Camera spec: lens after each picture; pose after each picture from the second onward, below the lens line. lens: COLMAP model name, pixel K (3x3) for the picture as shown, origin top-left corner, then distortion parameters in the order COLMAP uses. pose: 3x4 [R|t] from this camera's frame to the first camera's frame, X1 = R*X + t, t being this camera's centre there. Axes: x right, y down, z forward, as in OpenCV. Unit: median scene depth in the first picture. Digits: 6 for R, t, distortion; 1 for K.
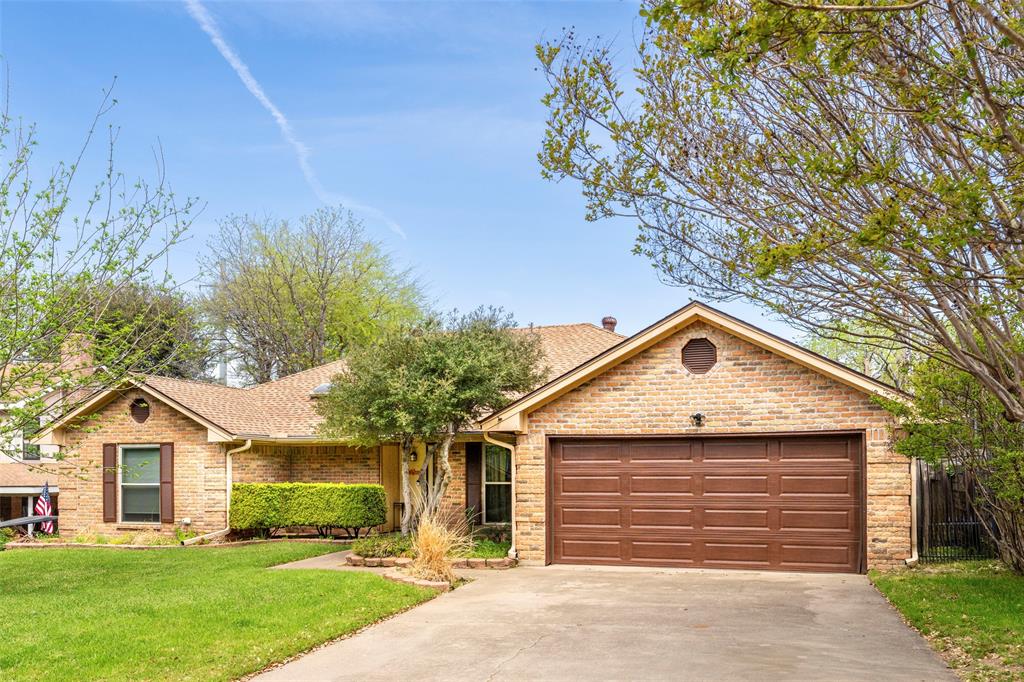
lens RADIAL K [[898.6, 0, 512.0], [0, 898.6, 462.4], [0, 0, 1]] dist [0.008836, 0.004014]
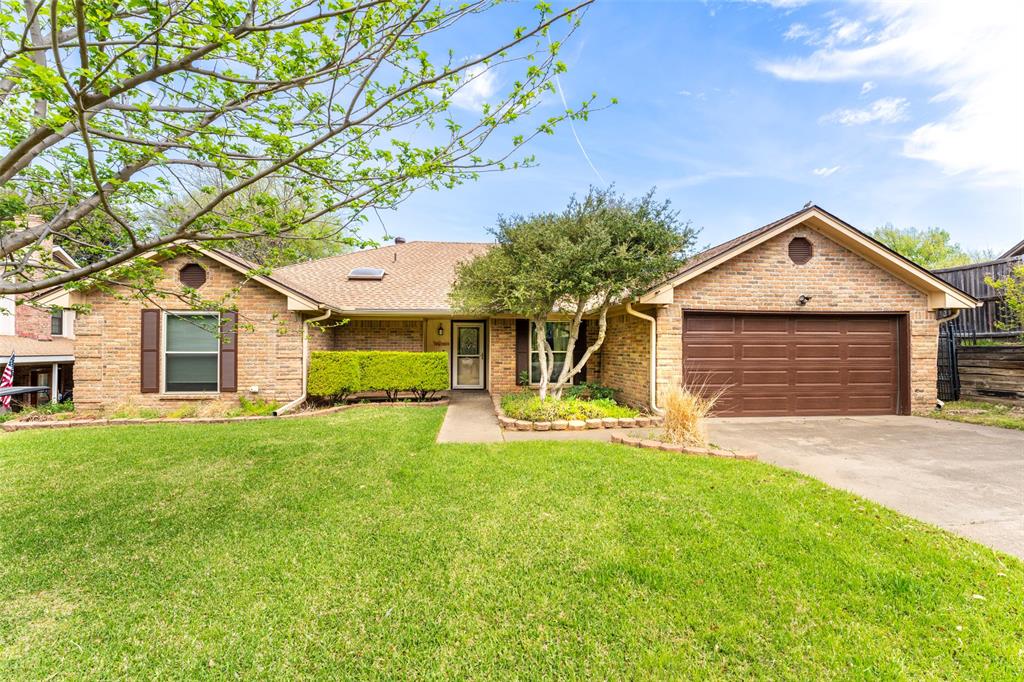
lens RADIAL K [[467.2, 0, 523.5], [0, 467.2, 342.8], [0, 0, 1]] dist [-0.000090, 0.000001]
pose [[0.905176, 0.010634, 0.424904, -0.318565], [-0.008082, 0.999937, -0.007809, 0.015684], [-0.424960, 0.003635, 0.905205, 0.415524]]
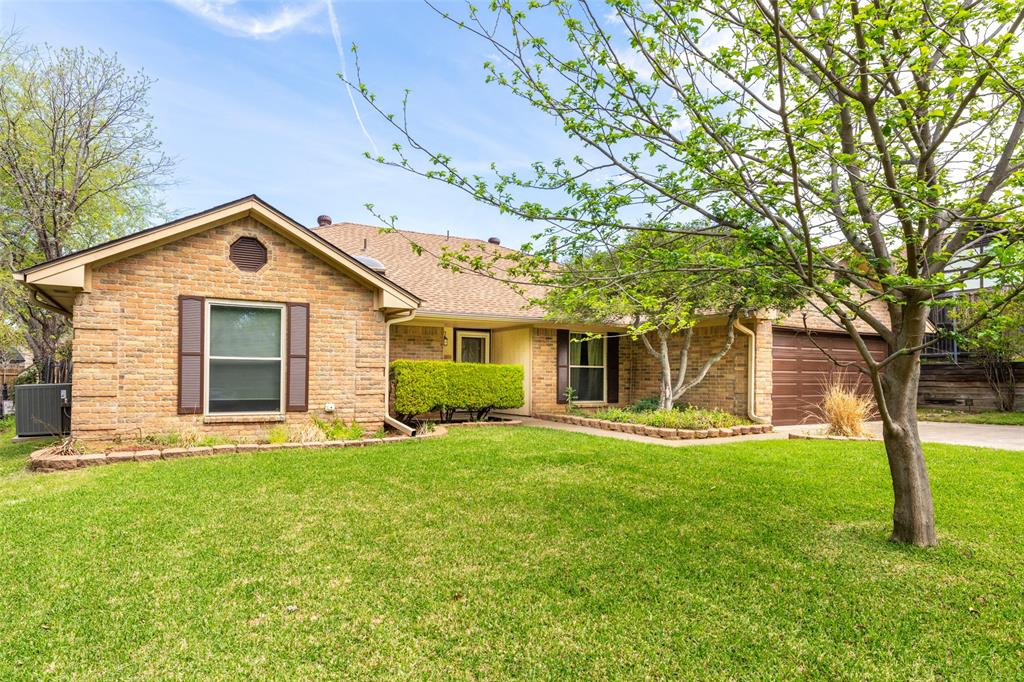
lens RADIAL K [[630.9, 0, 507.1], [0, 630.9, 370.2], [0, 0, 1]] dist [0.000493, -0.000392]
pose [[0.646958, 0.017381, 0.762328, -0.687449], [-0.014322, 0.999841, -0.010641, 0.037463], [-0.762391, -0.004034, 0.647104, 0.549945]]
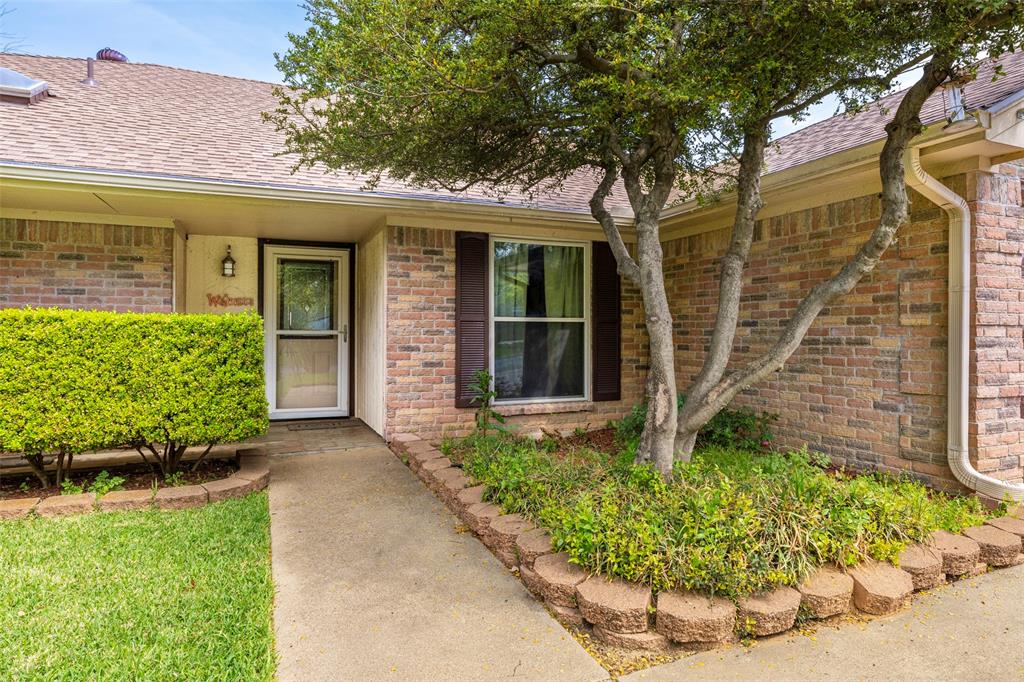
lens RADIAL K [[646.2, 0, 568.1], [0, 646.2, 330.9], [0, 0, 1]] dist [-0.003710, -0.000691]
pose [[0.716693, 0.008487, 0.697337, -0.245103], [-0.006761, 0.999964, -0.005222, 0.030915], [-0.697356, -0.000972, 0.716724, 0.725405]]
